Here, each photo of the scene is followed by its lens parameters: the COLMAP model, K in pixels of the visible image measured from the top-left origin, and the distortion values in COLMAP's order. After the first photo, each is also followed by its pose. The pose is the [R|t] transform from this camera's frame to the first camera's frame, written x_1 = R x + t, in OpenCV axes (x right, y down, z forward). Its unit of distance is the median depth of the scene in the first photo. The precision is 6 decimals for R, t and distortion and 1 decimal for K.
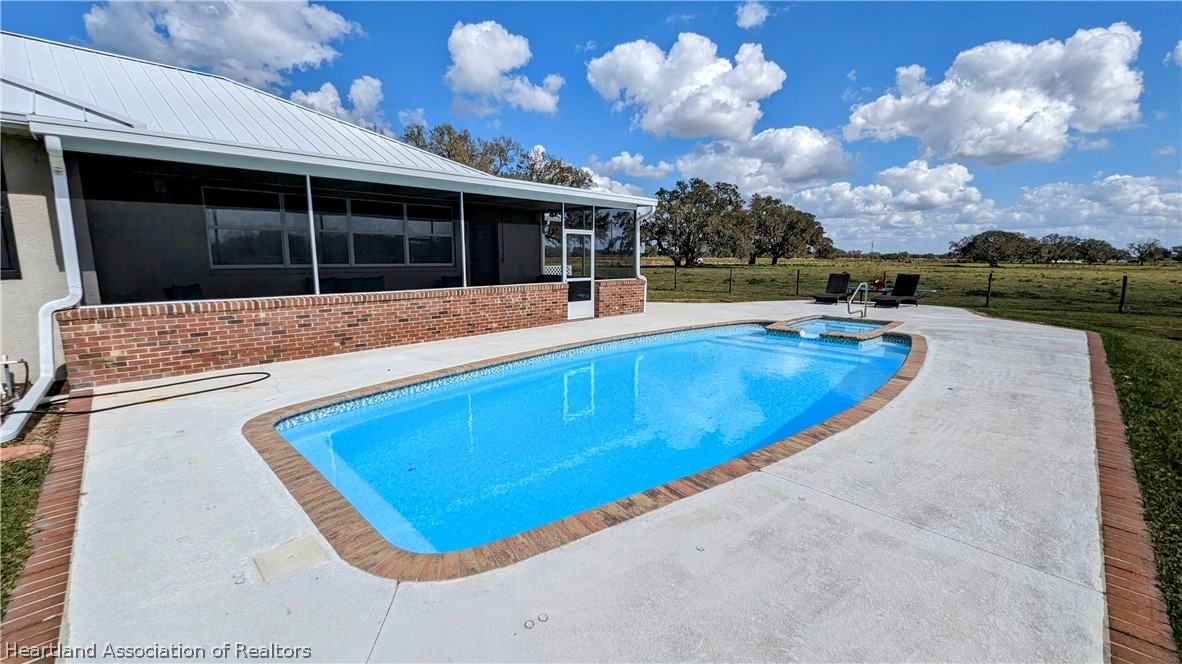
lens RADIAL K [[492.4, 0, 591.6], [0, 492.4, 323.1], [0, 0, 1]] dist [0.002750, -0.000115]
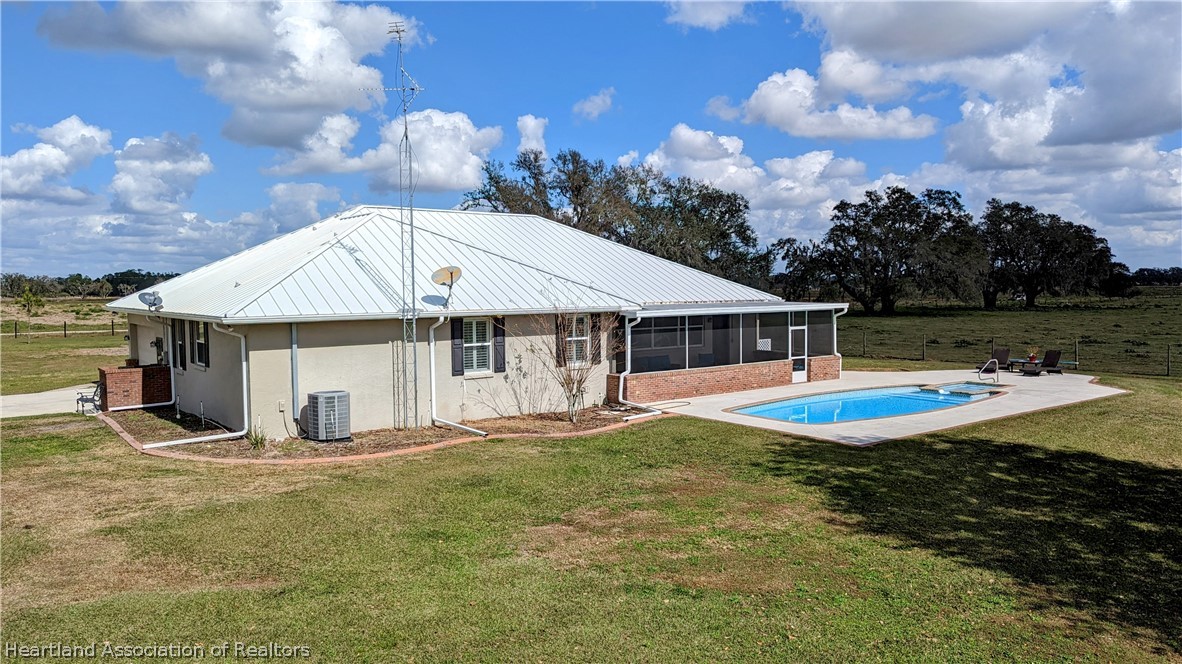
lens RADIAL K [[845.8, 0, 584.6], [0, 845.8, 325.6], [0, 0, 1]] dist [0.038569, -0.023317]
pose [[0.988145, -0.005662, -0.153420, -0.055587], [-0.007628, 0.996275, -0.085901, 0.009524], [0.153335, 0.086053, 0.984420, -0.350168]]
